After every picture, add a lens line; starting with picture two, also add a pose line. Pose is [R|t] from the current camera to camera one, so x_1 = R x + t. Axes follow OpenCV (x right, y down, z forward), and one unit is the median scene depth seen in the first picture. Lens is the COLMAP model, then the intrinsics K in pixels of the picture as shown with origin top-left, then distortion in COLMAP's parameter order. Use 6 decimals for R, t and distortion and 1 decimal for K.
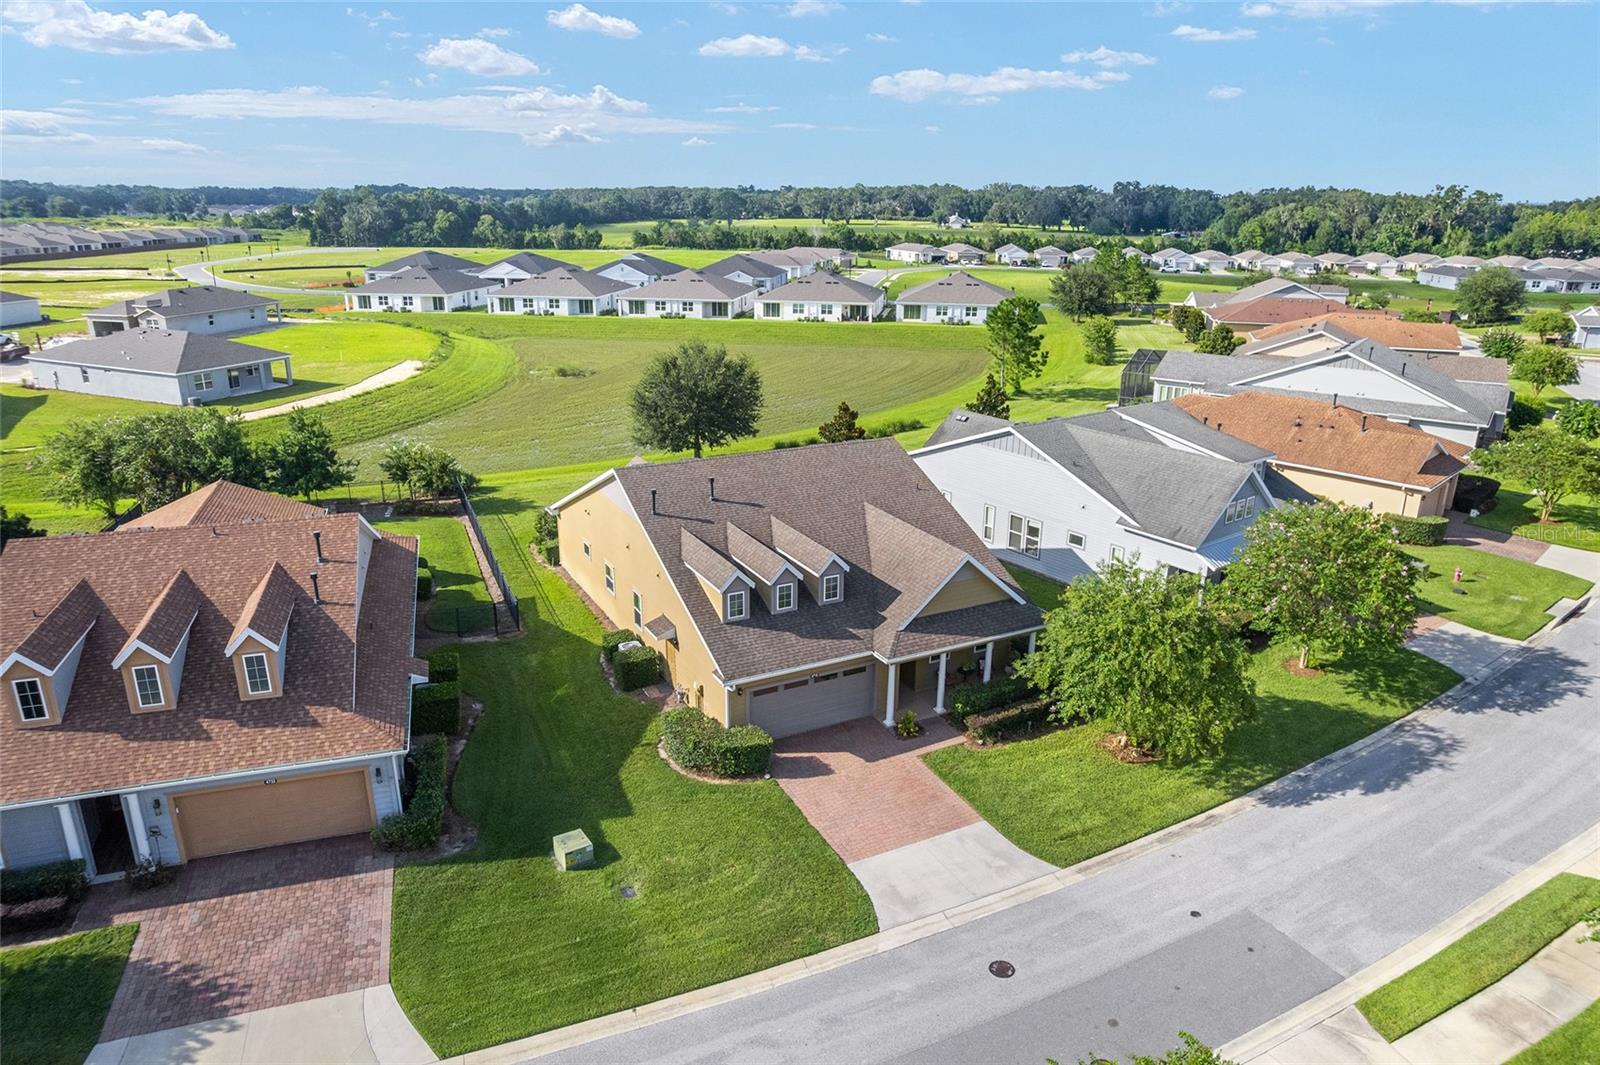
lens RADIAL K [[1041.3, 0, 807.1], [0, 1041.3, 535.5], [0, 0, 1]] dist [-0.073164, 0.063870]
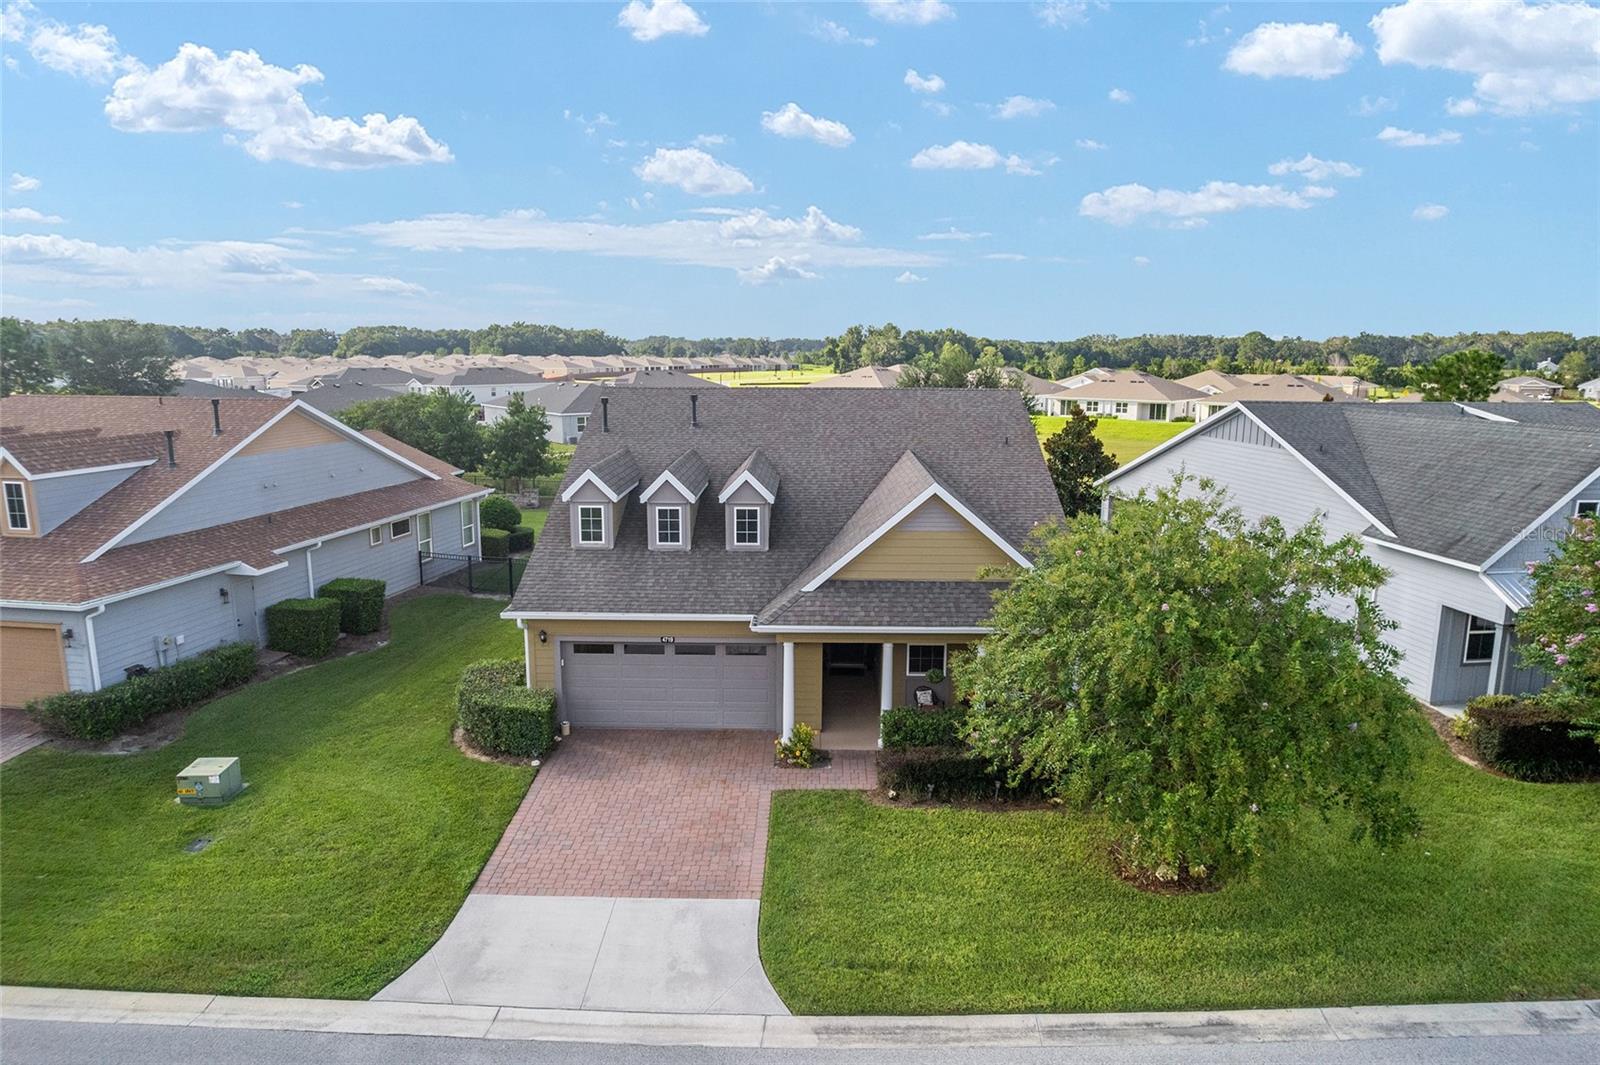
lens RADIAL K [[1041.3, 0, 807.1], [0, 1041.3, 535.5], [0, 0, 1]] dist [-0.073164, 0.063870]
pose [[0.877164, 0.079962, -0.473487, 0.327739], [-0.146745, 0.983504, -0.105761, 0.106412], [0.457219, 0.162251, 0.874428, 0.381752]]
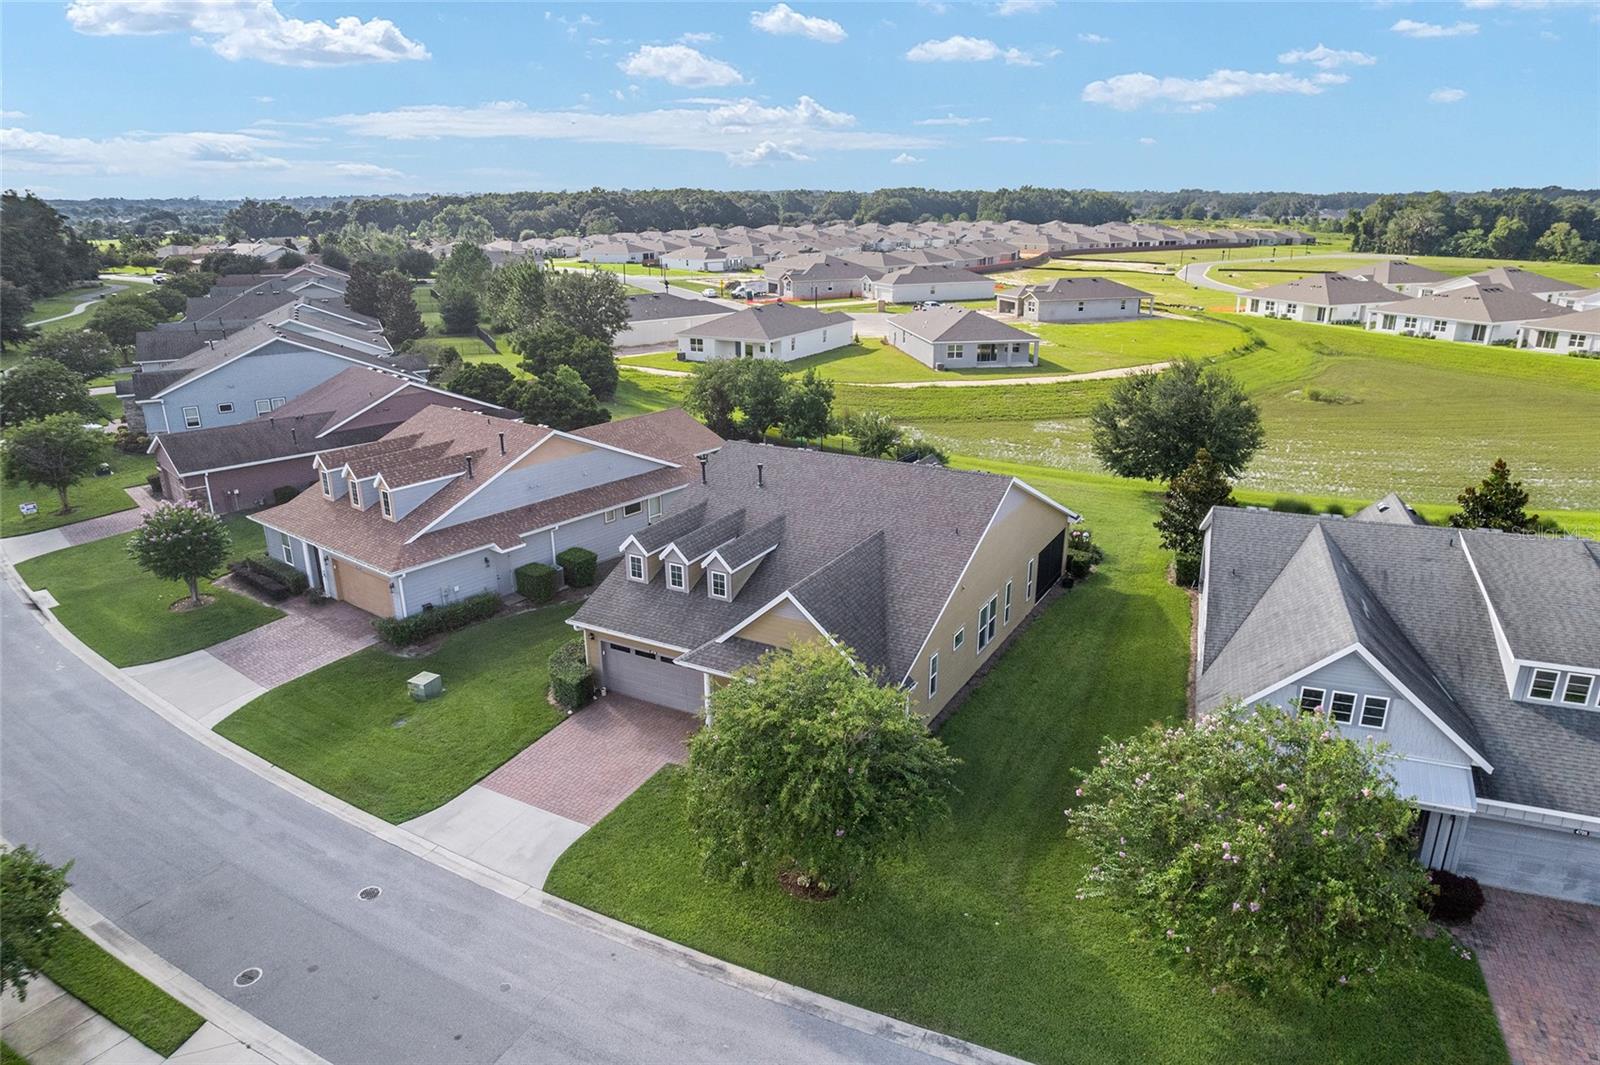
lens RADIAL K [[1027.1, 0, 804.6], [0, 1027.1, 534.7], [0, 0, 1]] dist [-0.079515, 0.070596]
pose [[0.545055, 0.251394, -0.799822, 0.744195], [-0.252083, 0.958983, 0.129633, -0.127208], [0.799605, 0.130965, 0.586071, 0.420583]]
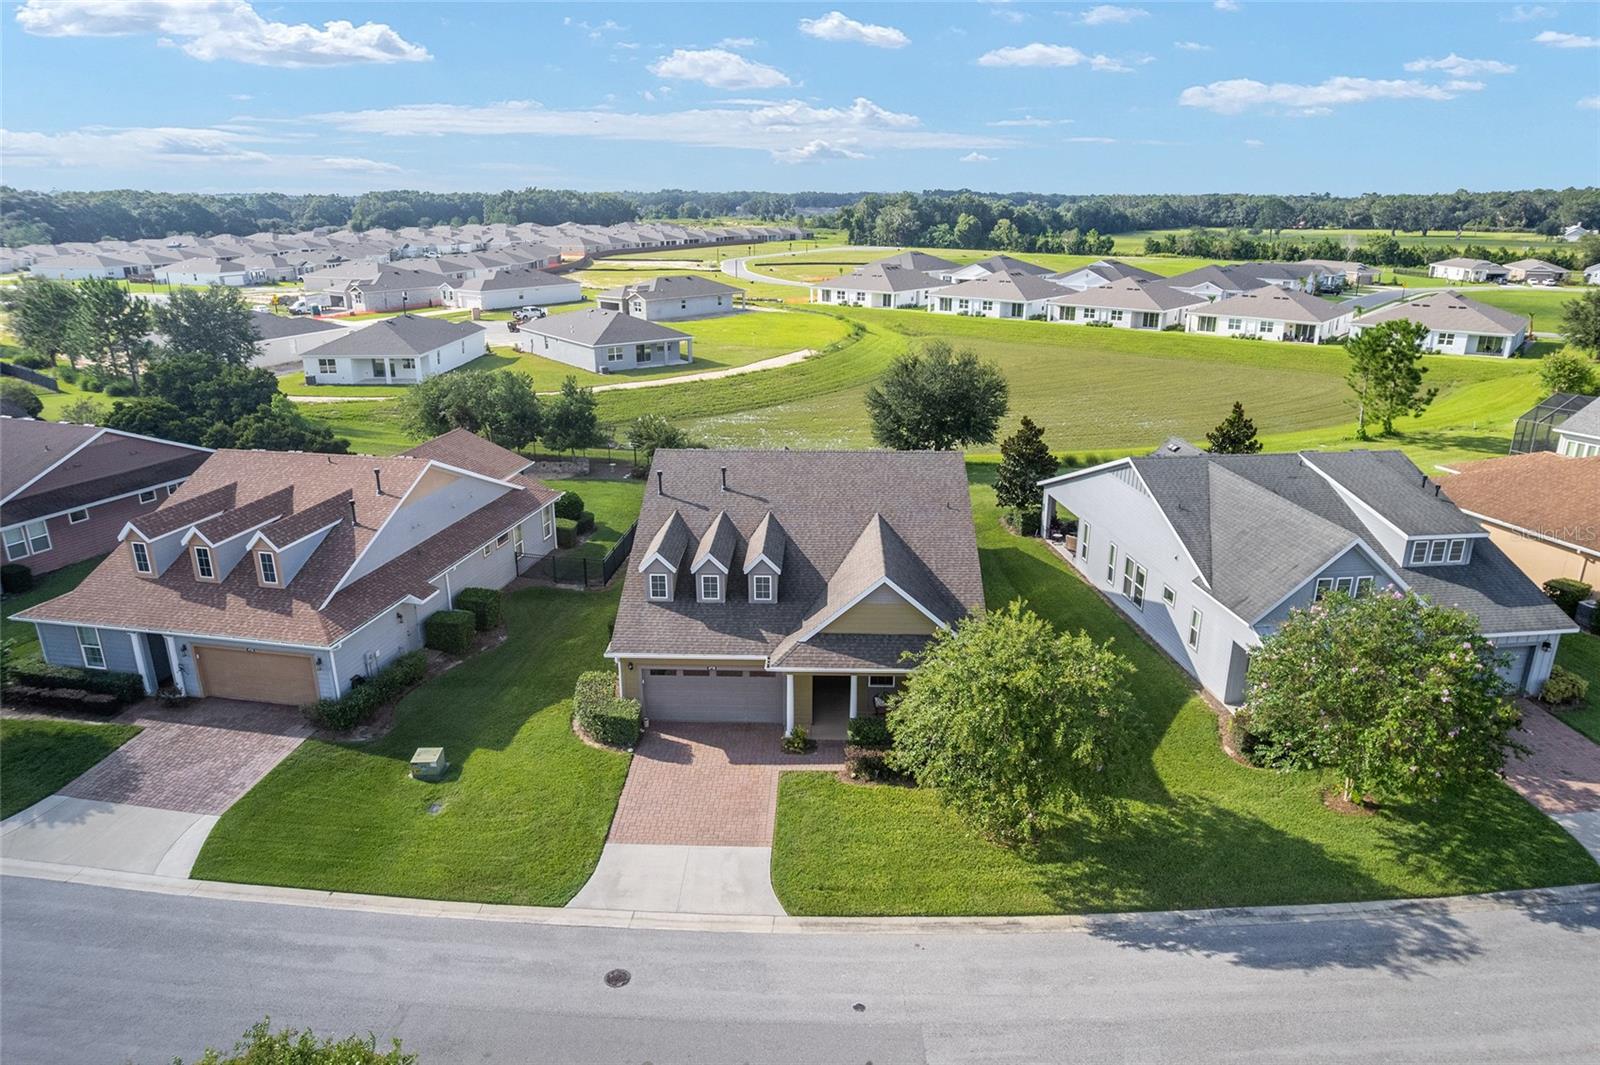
lens RADIAL K [[1037.4, 0, 808.1], [0, 1037.4, 532.6], [0, 0, 1]] dist [-0.077362, 0.069103]
pose [[0.870279, 0.144060, -0.471022, 0.456222], [-0.147152, 0.988644, 0.030488, -0.033476], [0.470065, 0.042779, 0.881594, 0.127023]]
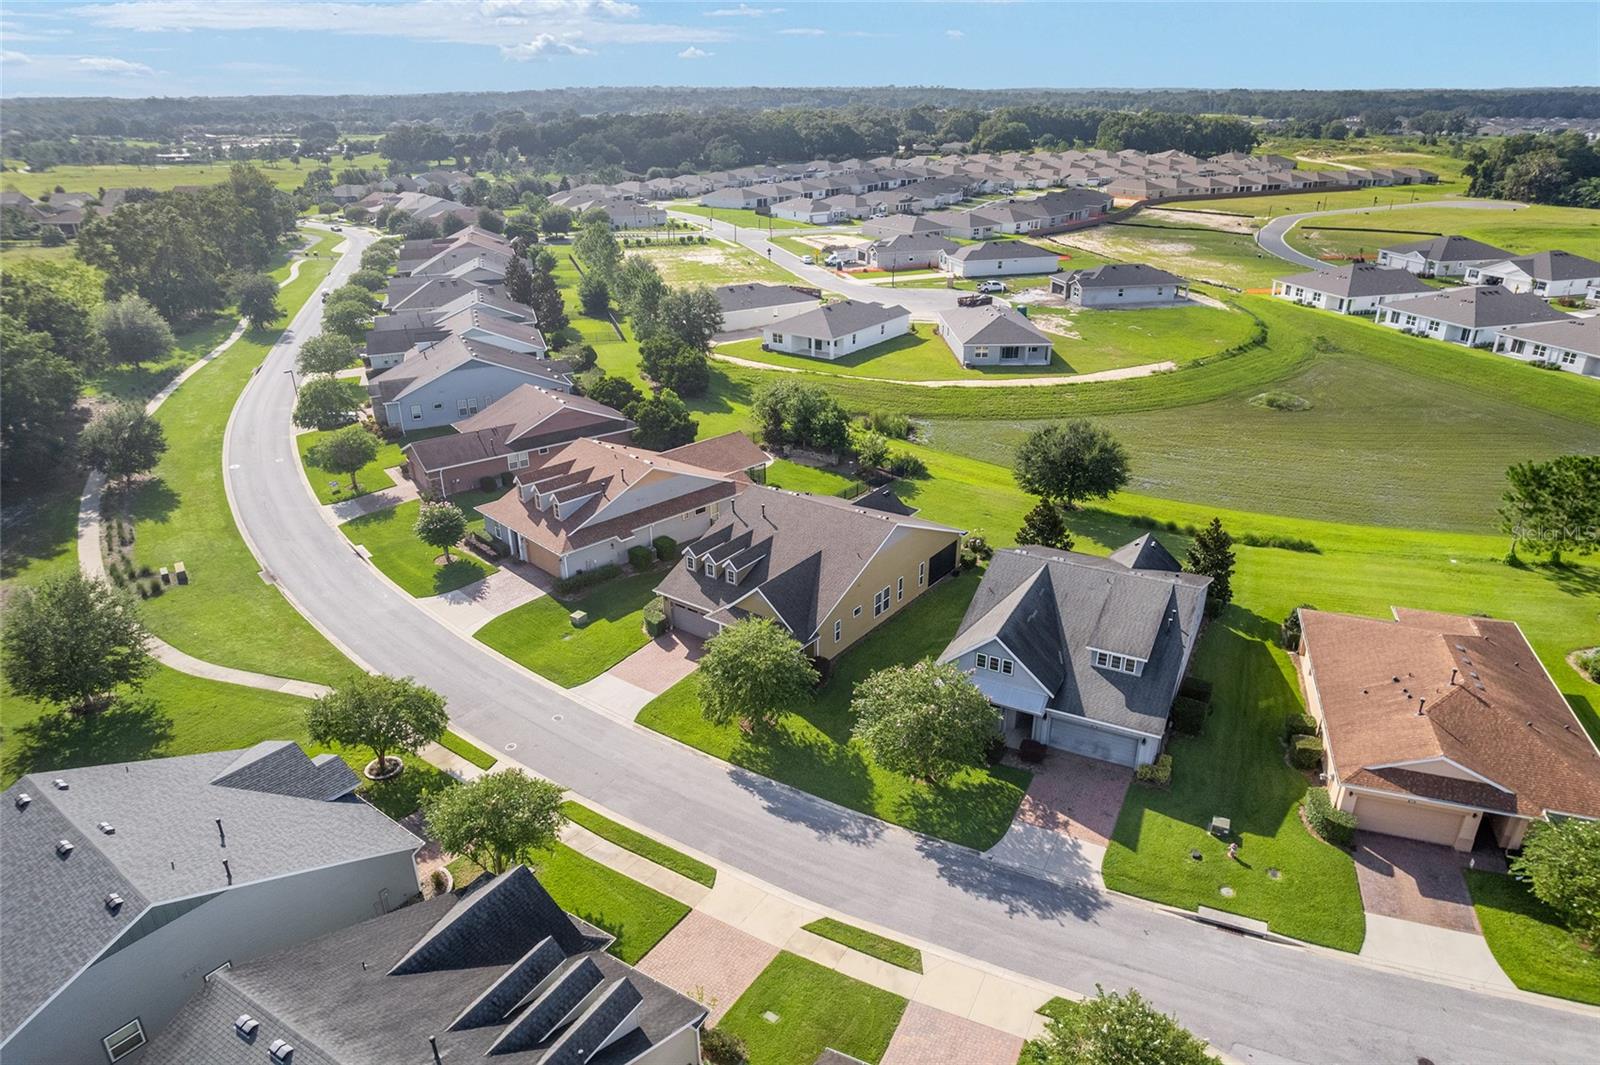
lens RADIAL K [[1023.0, 0, 808.3], [0, 1023.0, 536.1], [0, 0, 1]] dist [-0.076656, 0.068206]
pose [[0.441711, 0.350860, -0.825705, 1.416365], [-0.272933, 0.929286, 0.248868, -0.461766], [0.854634, 0.115434, 0.506237, 0.140087]]
